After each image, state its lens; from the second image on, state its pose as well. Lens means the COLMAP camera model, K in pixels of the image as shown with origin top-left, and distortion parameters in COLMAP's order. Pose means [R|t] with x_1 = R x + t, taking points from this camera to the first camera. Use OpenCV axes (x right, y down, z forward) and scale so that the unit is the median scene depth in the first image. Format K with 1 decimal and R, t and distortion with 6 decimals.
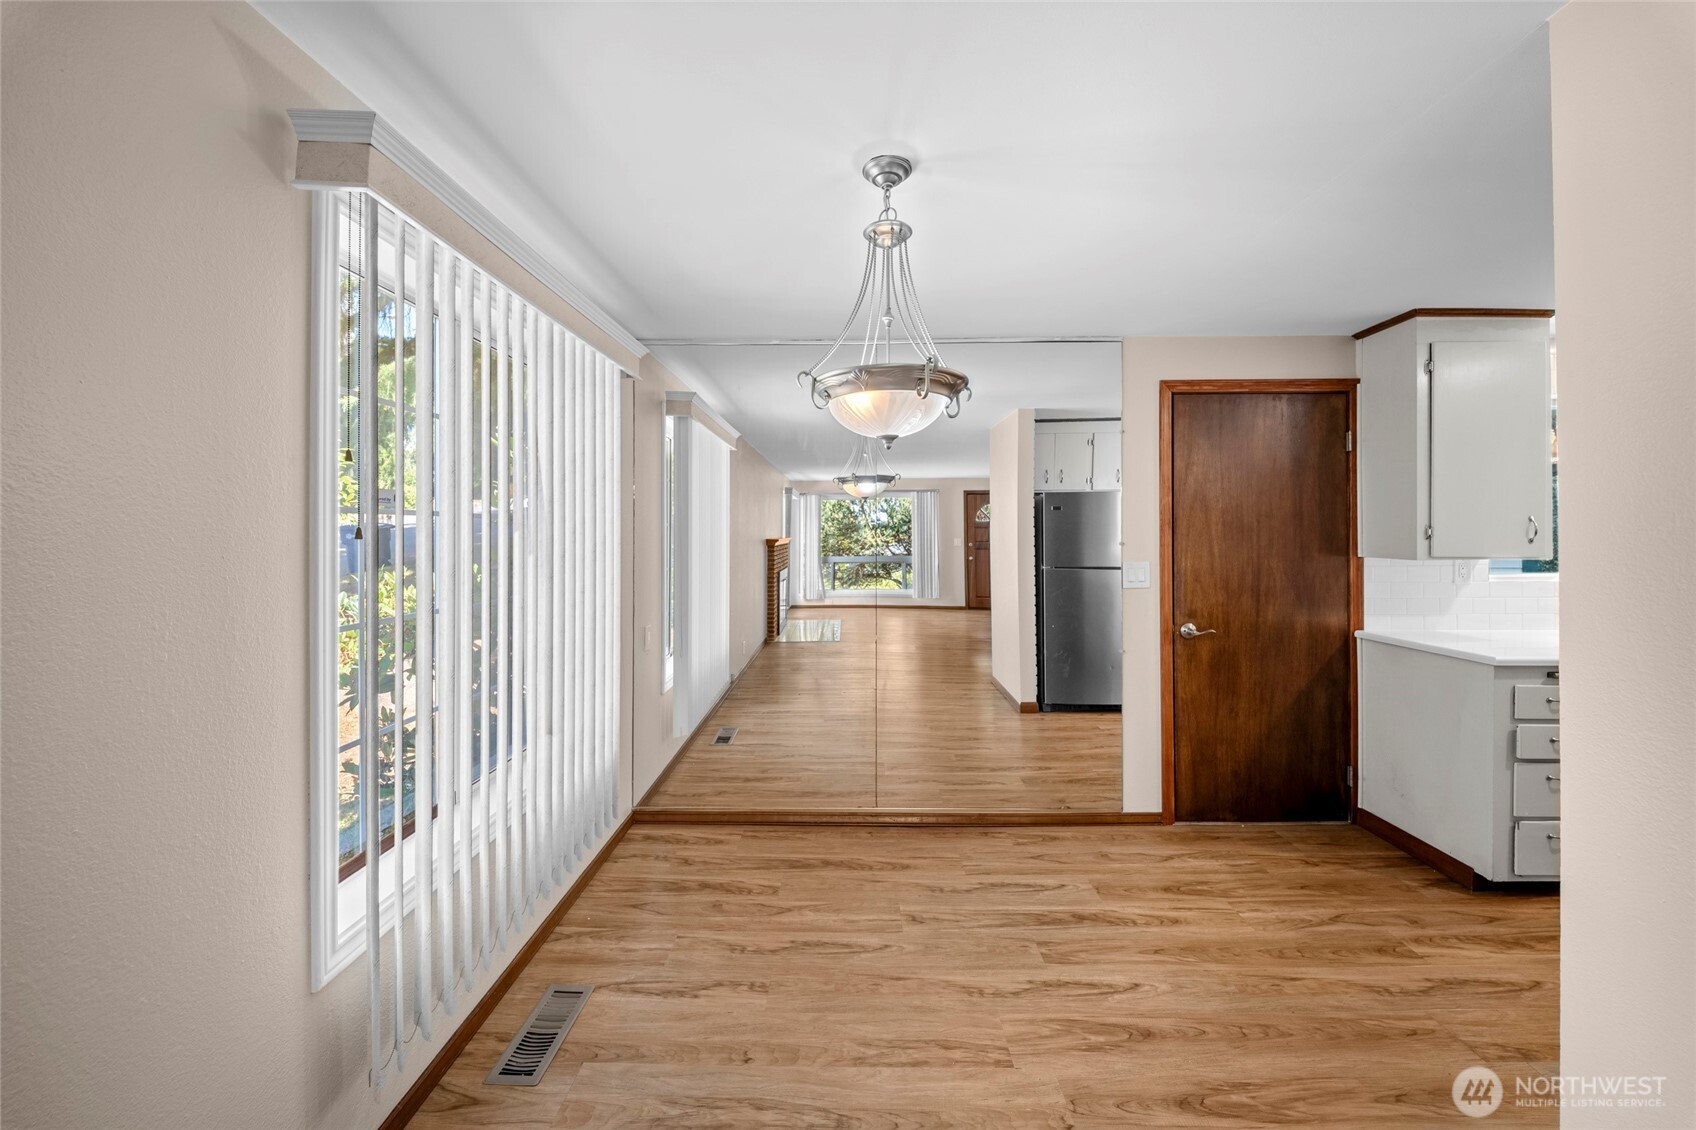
lens RADIAL K [[614.4, 0, 889.6], [0, 614.4, 516.5], [0, 0, 1]] dist [0.001942, -0.003251]
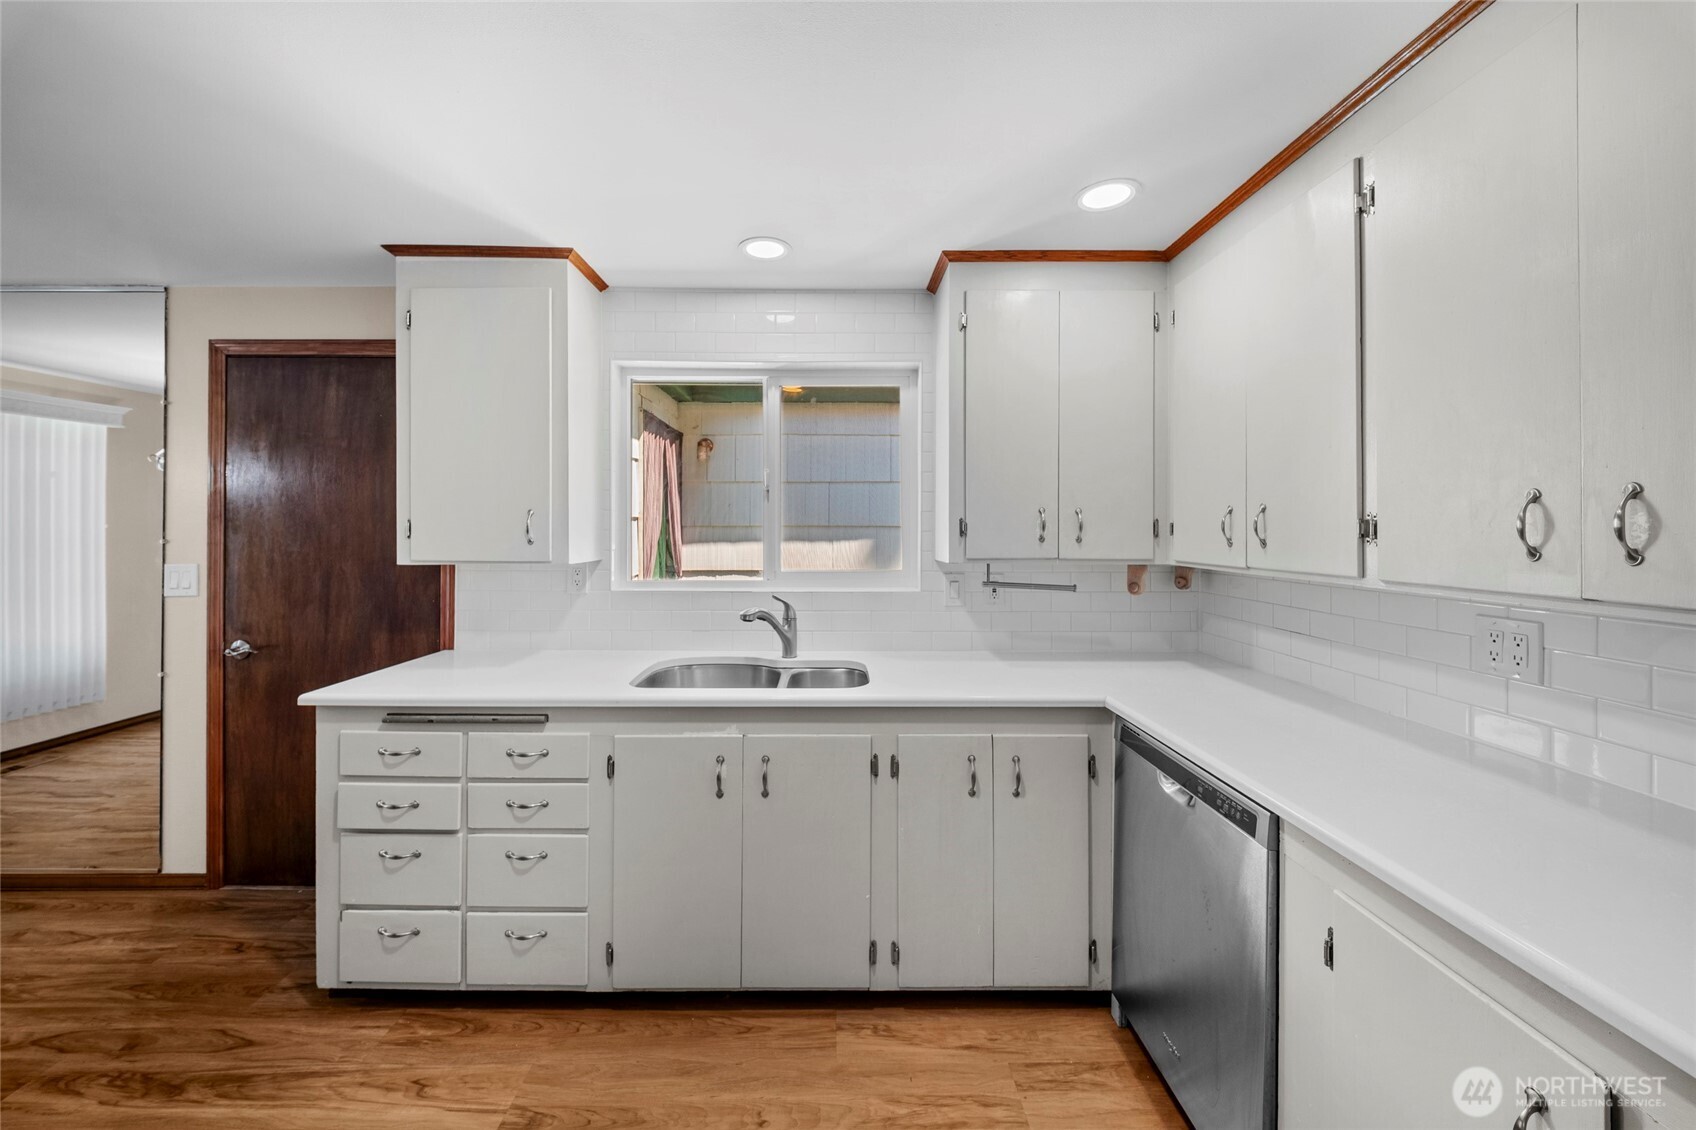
lens RADIAL K [[614.4, 0, 848.3], [0, 614.4, 525.0], [0, 0, 1]] dist [0.001942, -0.003251]
pose [[0.999882, 0.000365, 0.015360, 1.274090], [-0.000865, 0.999468, 0.032609, -0.004791], [-0.015340, -0.032619, 0.999350, 0.191924]]
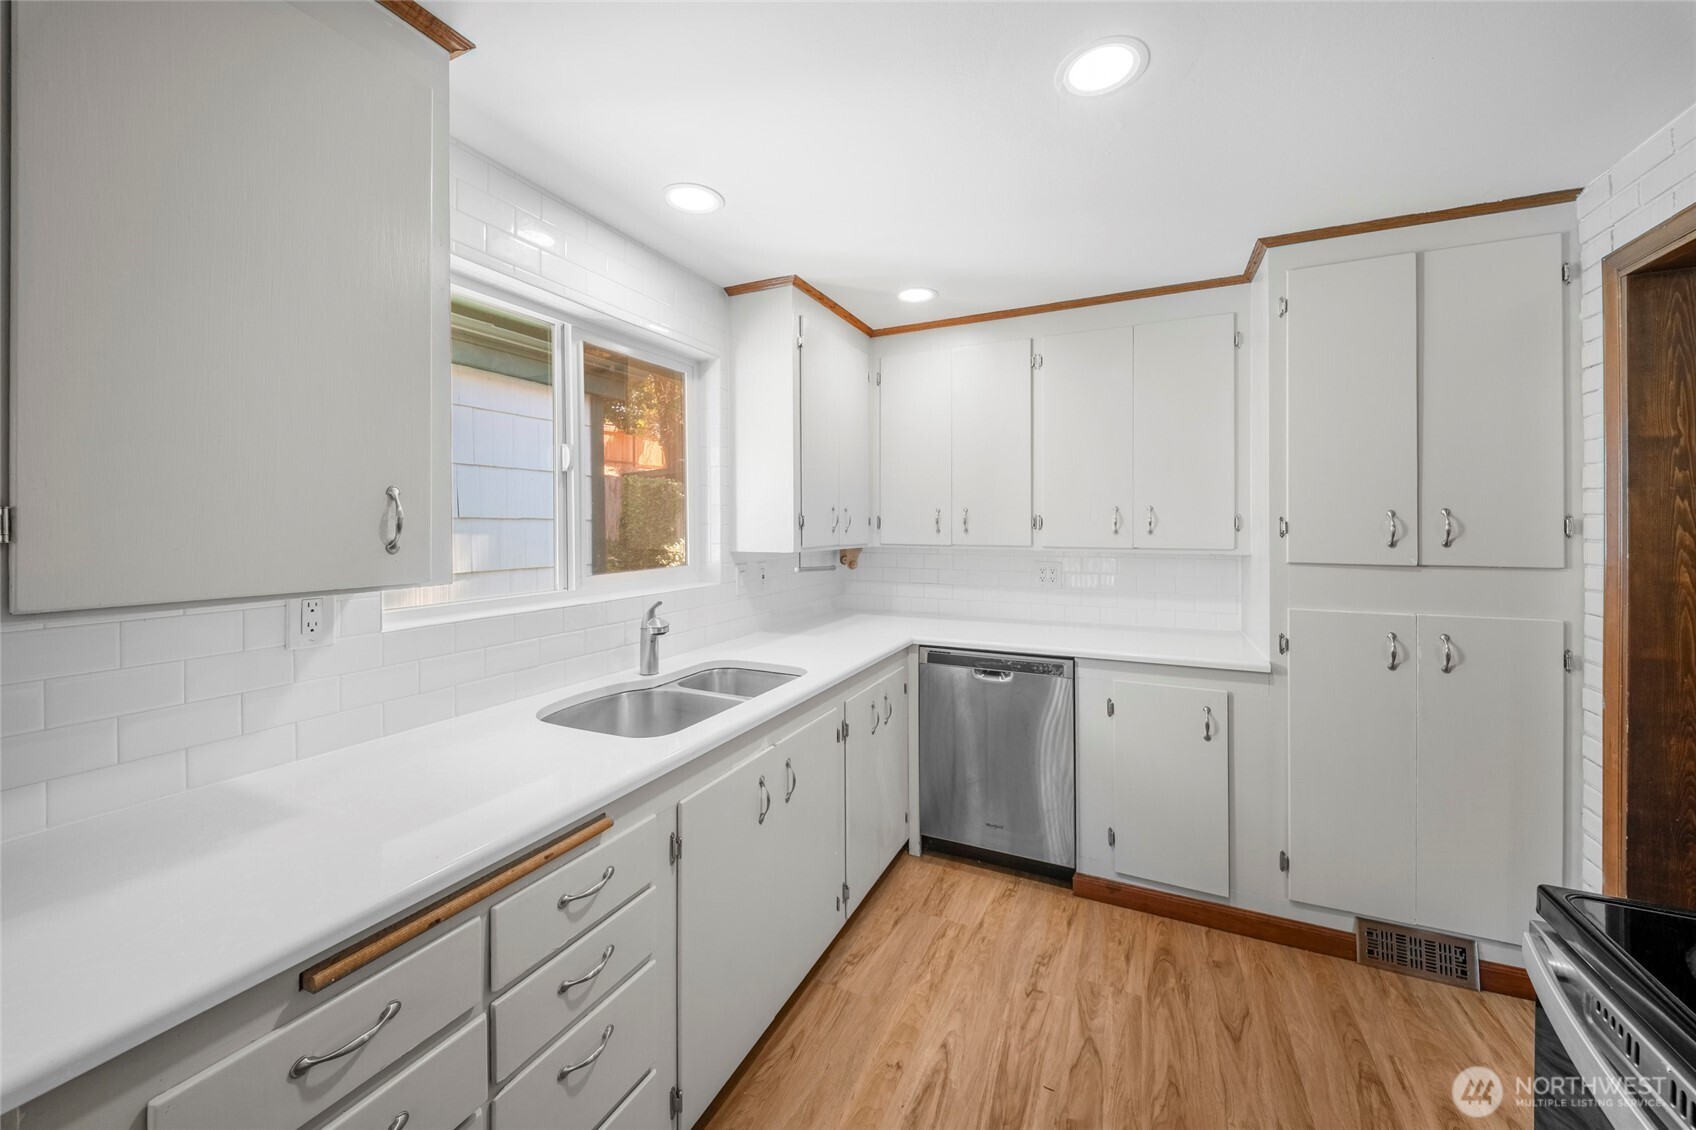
lens RADIAL K [[614.4, 0, 845.9], [0, 614.4, 519.8], [0, 0, 1]] dist [0.001942, -0.003251]
pose [[0.431254, 0.001181, 0.902230, 0.712002], [-0.031731, 0.999400, 0.013859, 0.006088], [-0.901672, -0.034606, 0.431033, 0.491899]]
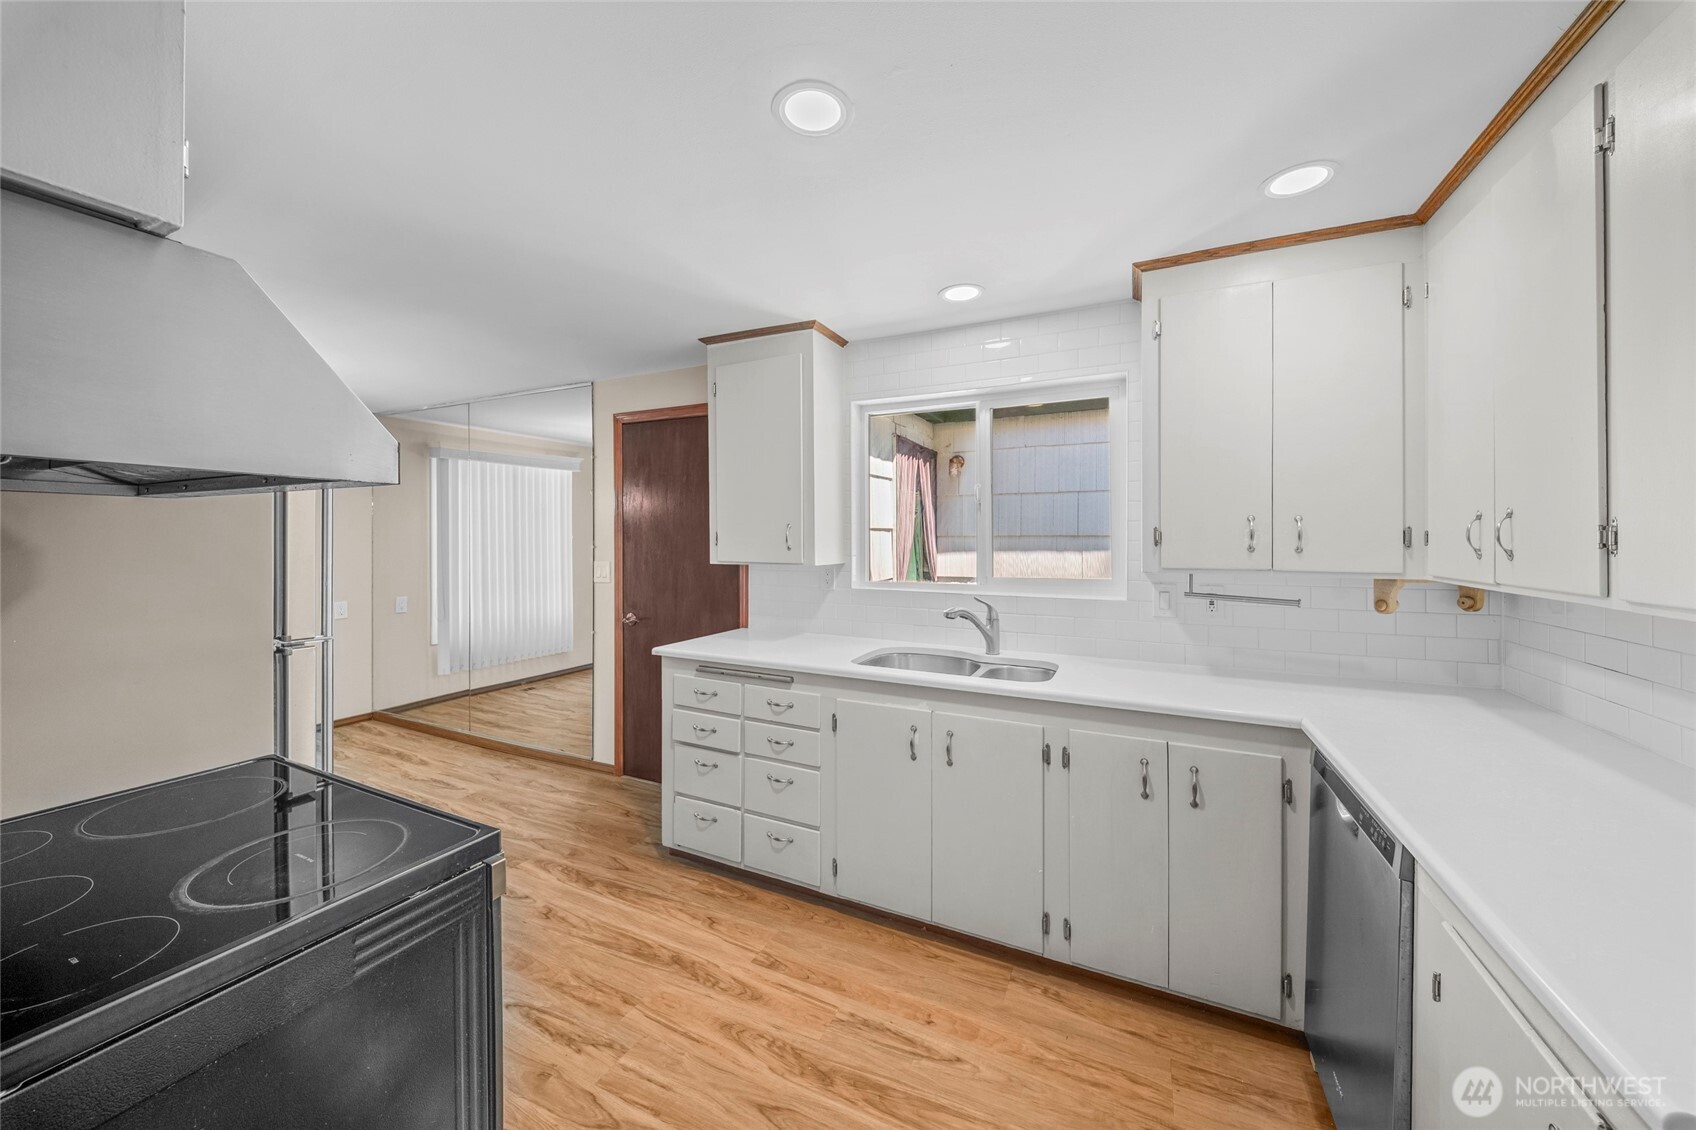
lens RADIAL K [[614.4, 0, 858.9], [0, 614.4, 539.8], [0, 0, 1]] dist [0.001942, -0.003251]
pose [[0.904194, 0.000774, -0.427122, 1.406458], [0.016448, 0.999193, 0.036631, -0.006953], [0.426805, -0.040147, 0.903452, 0.112462]]
